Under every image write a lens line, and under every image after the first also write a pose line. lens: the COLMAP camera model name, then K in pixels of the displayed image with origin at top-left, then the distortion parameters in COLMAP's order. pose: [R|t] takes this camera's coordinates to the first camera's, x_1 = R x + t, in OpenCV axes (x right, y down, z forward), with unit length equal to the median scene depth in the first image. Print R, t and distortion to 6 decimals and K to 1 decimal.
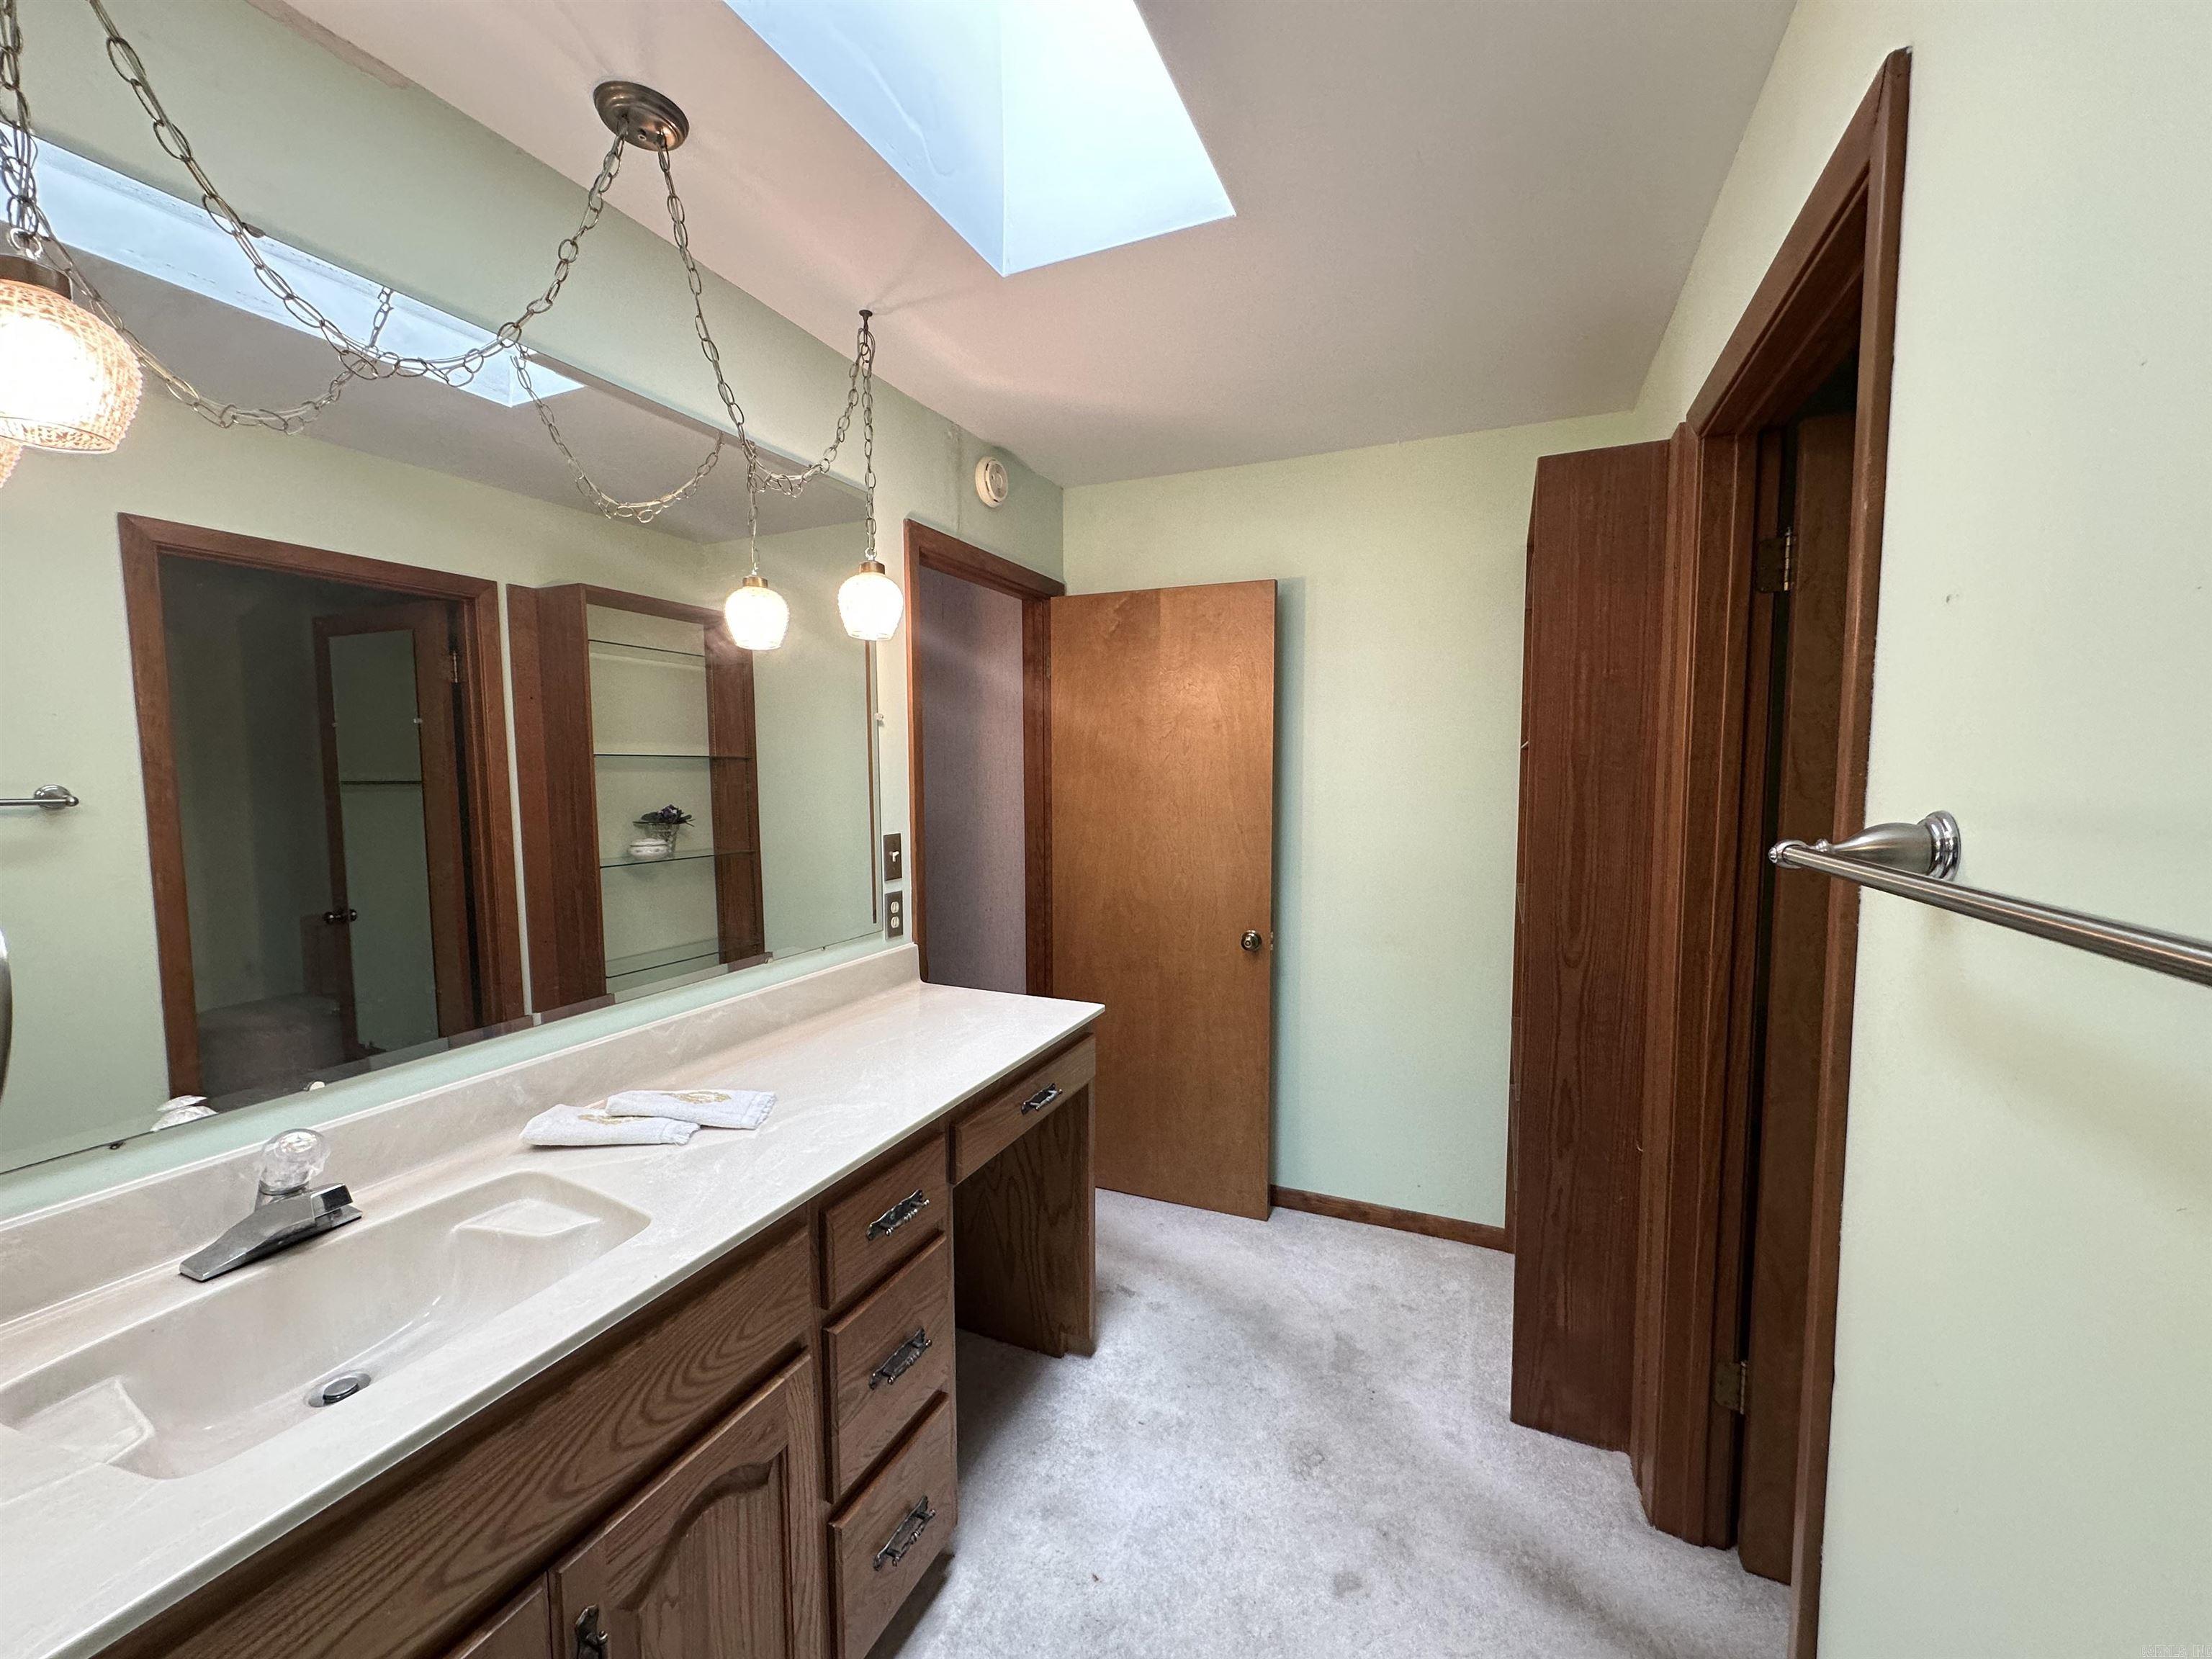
lens RADIAL K [[877.5, 0, 1109.4], [0, 877.5, 825.3], [0, 0, 1]] dist [-0.003587, 0.000254]
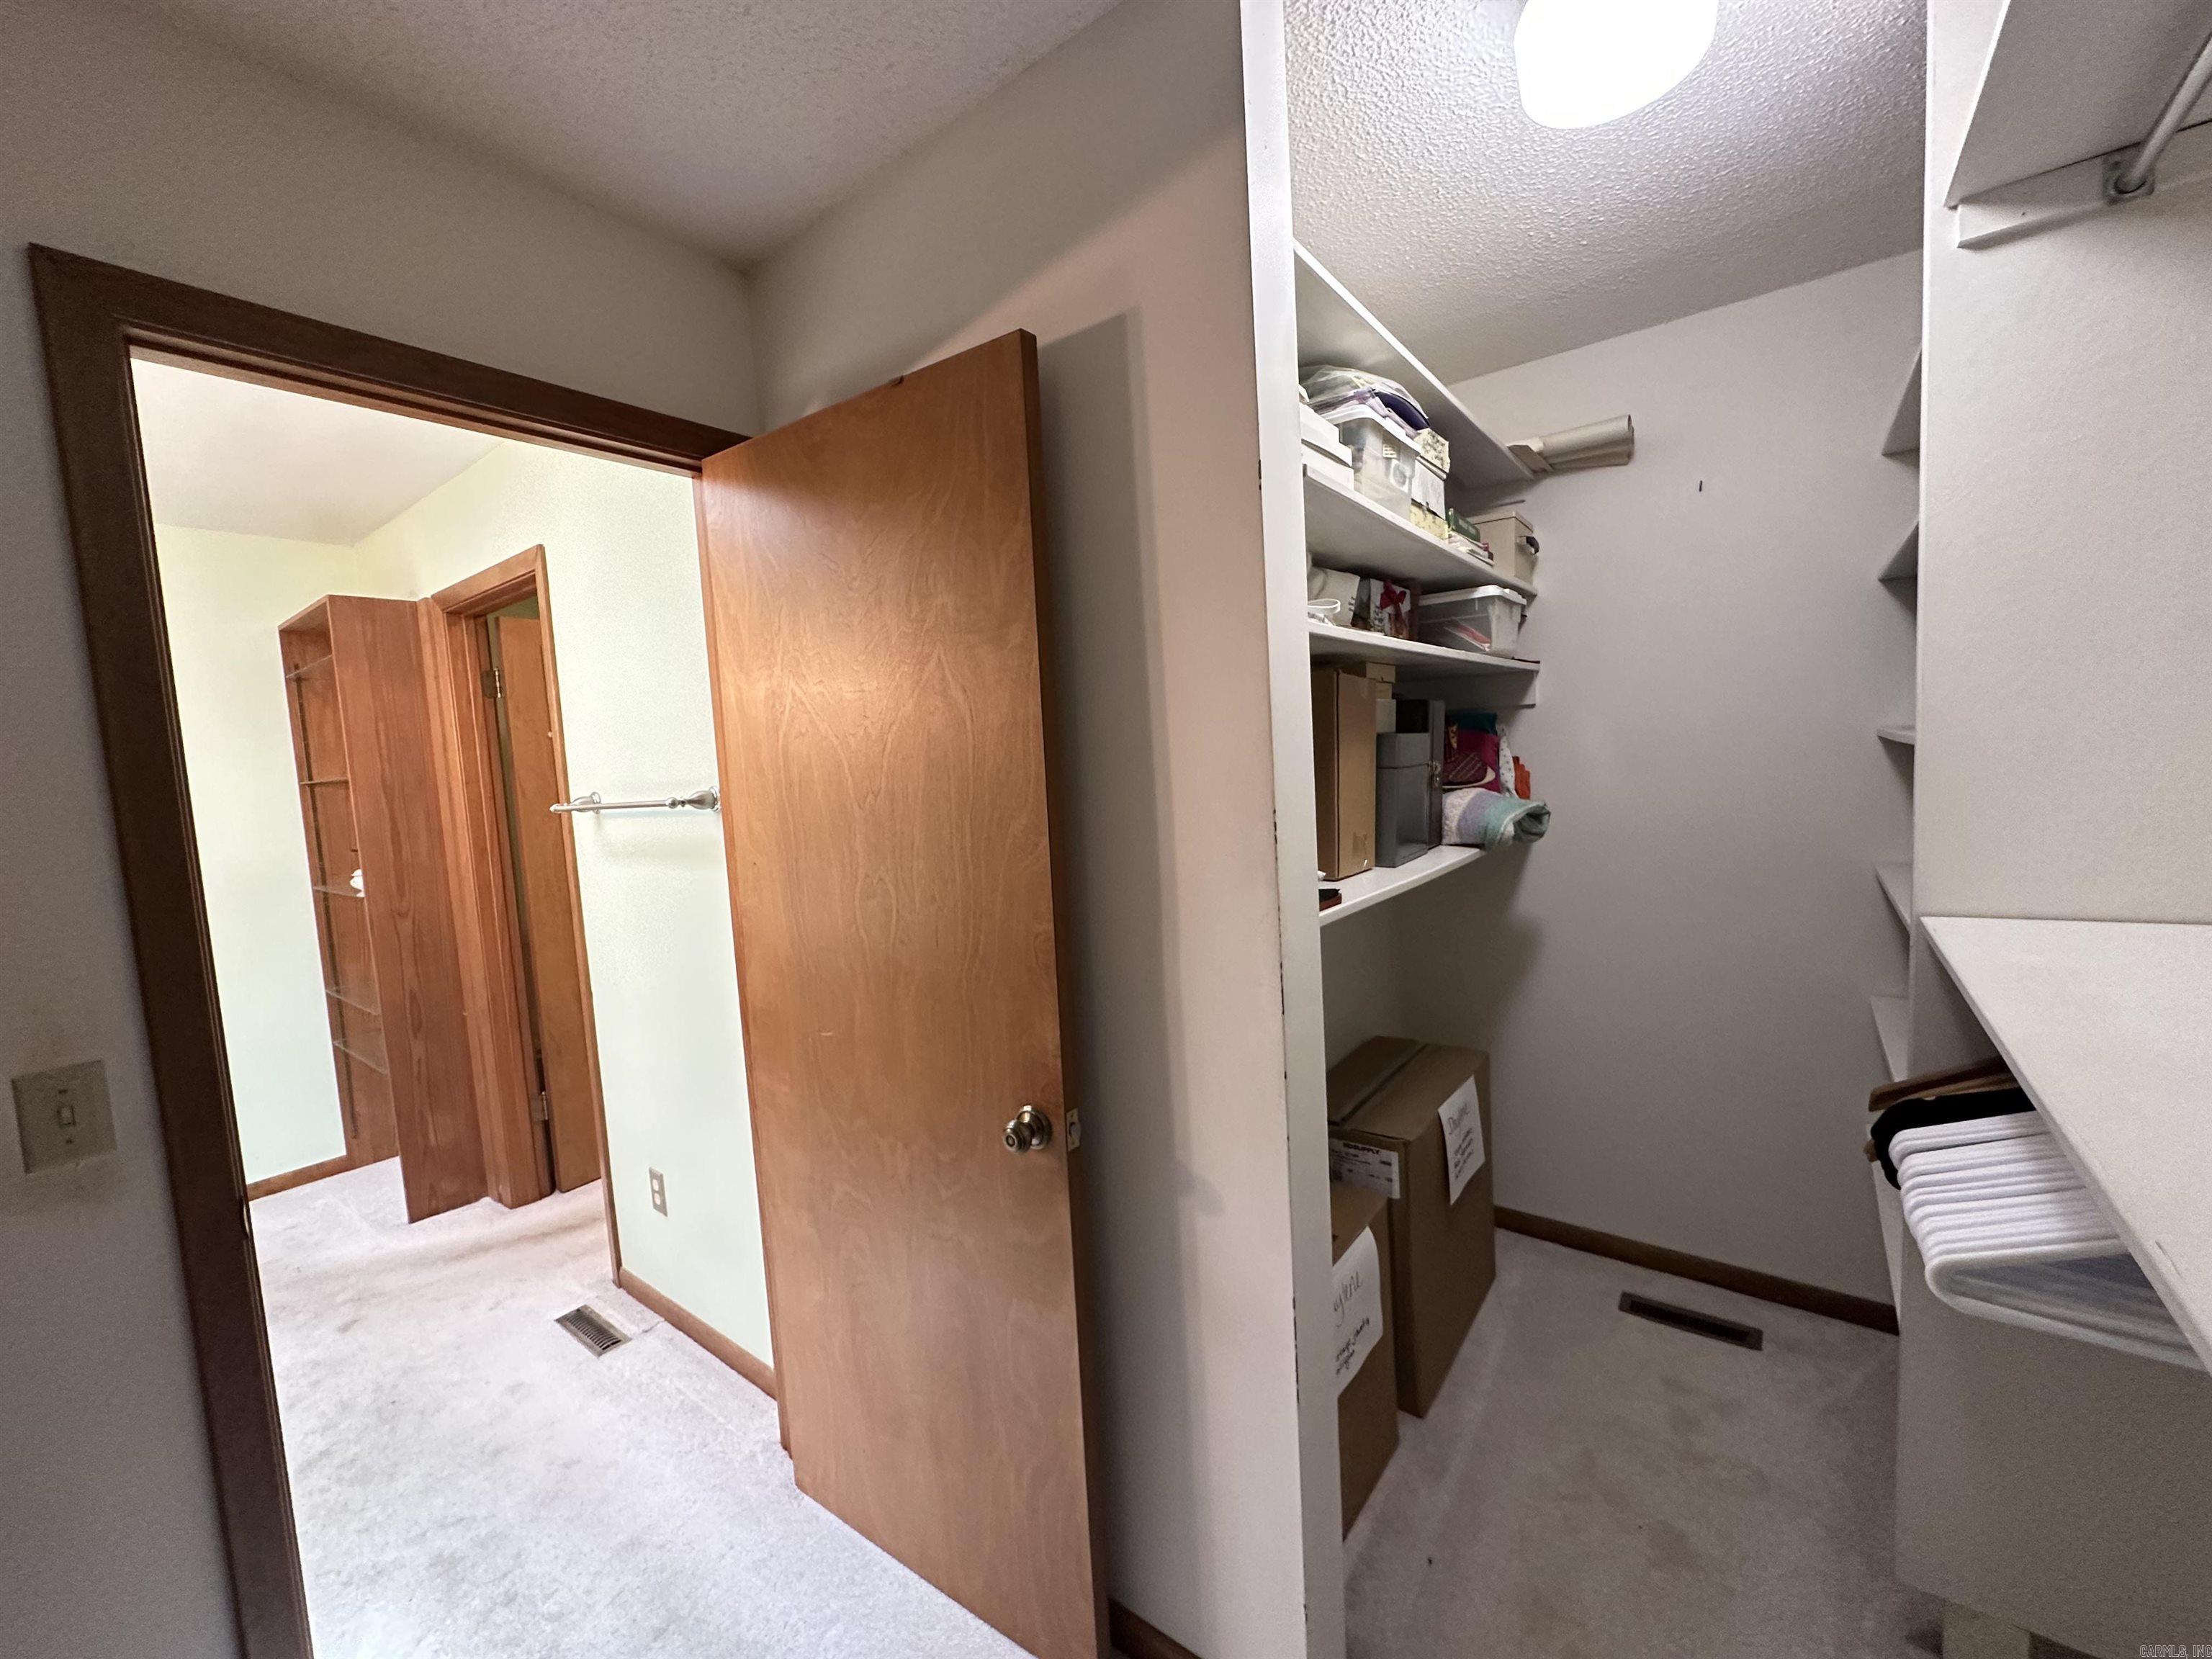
lens RADIAL K [[877.5, 0, 1108.7], [0, 877.5, 821.7], [0, 0, 1]] dist [-0.003587, 0.000254]
pose [[0.242345, -0.087656, 0.966222, -0.740432], [0.128111, 0.990081, 0.057688, 0.065063], [-0.961694, 0.109803, 0.251171, -0.705769]]
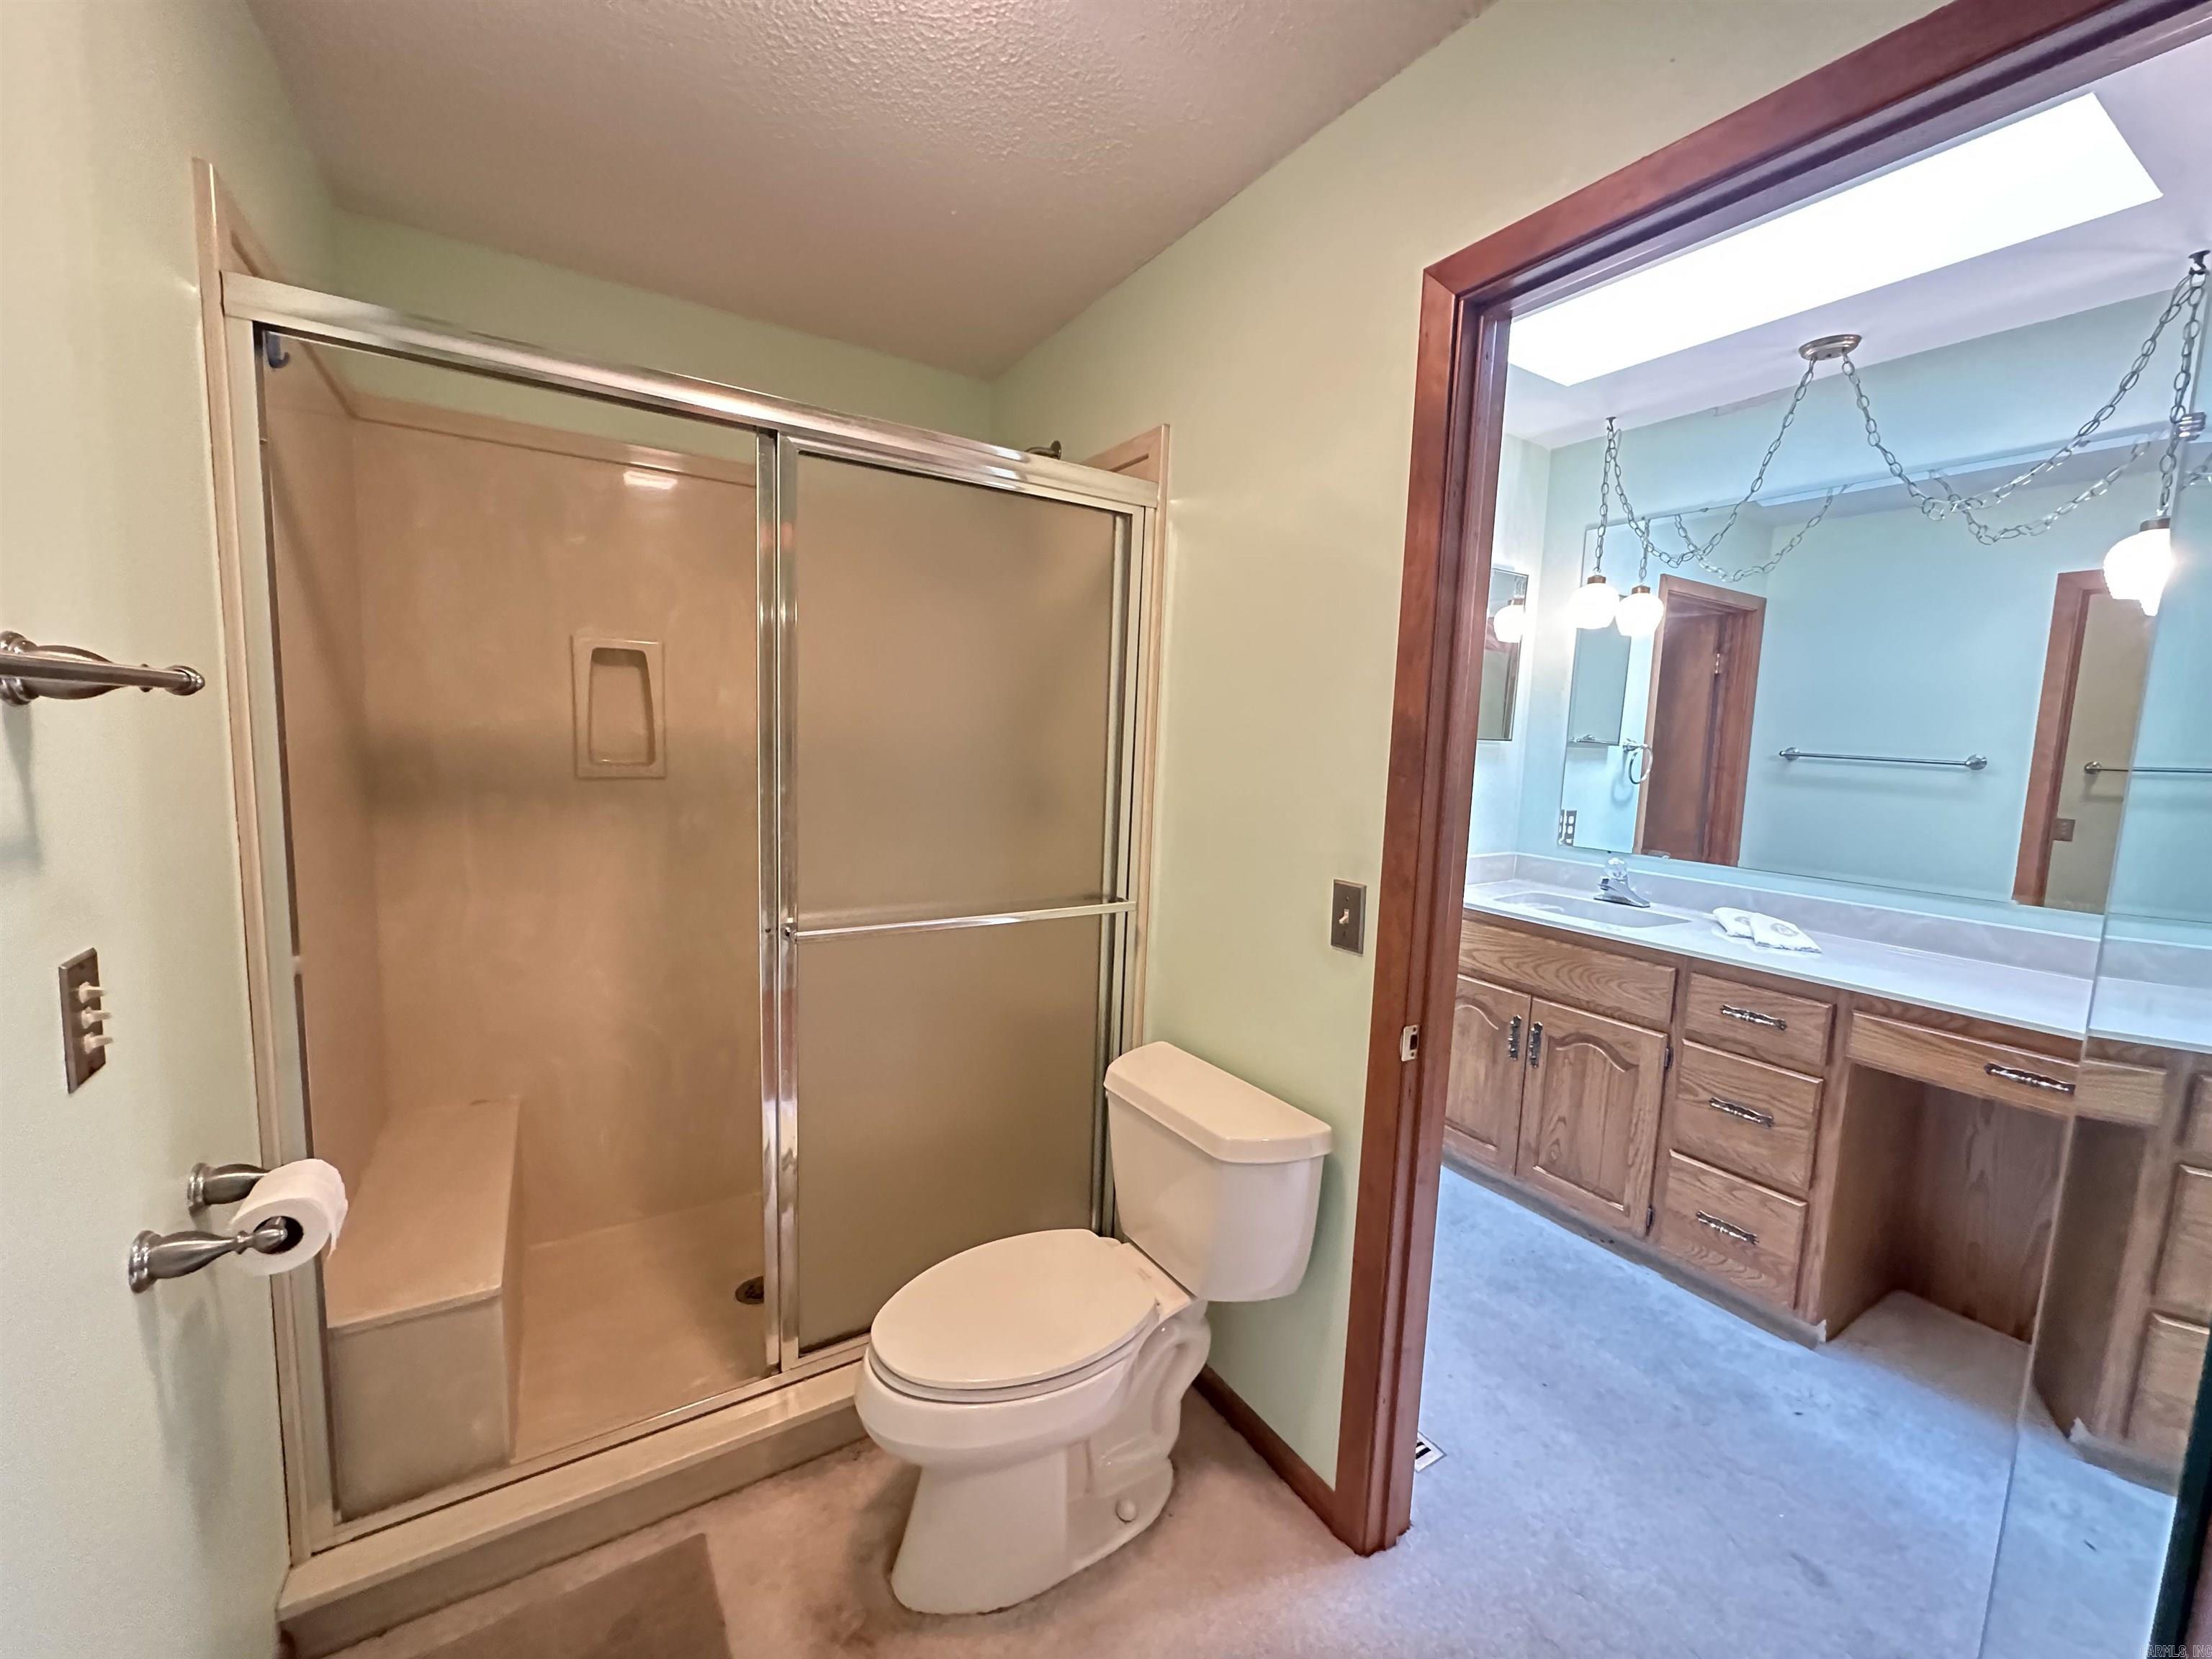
lens RADIAL K [[877.5, 0, 1107.0], [0, 877.5, 828.5], [0, 0, 1]] dist [-0.003587, 0.000254]
pose [[-0.565651, 0.072246, -0.821474, 1.339059], [-0.096102, 0.983592, 0.152677, -0.002383], [0.819026, 0.165307, -0.549427, 0.717203]]
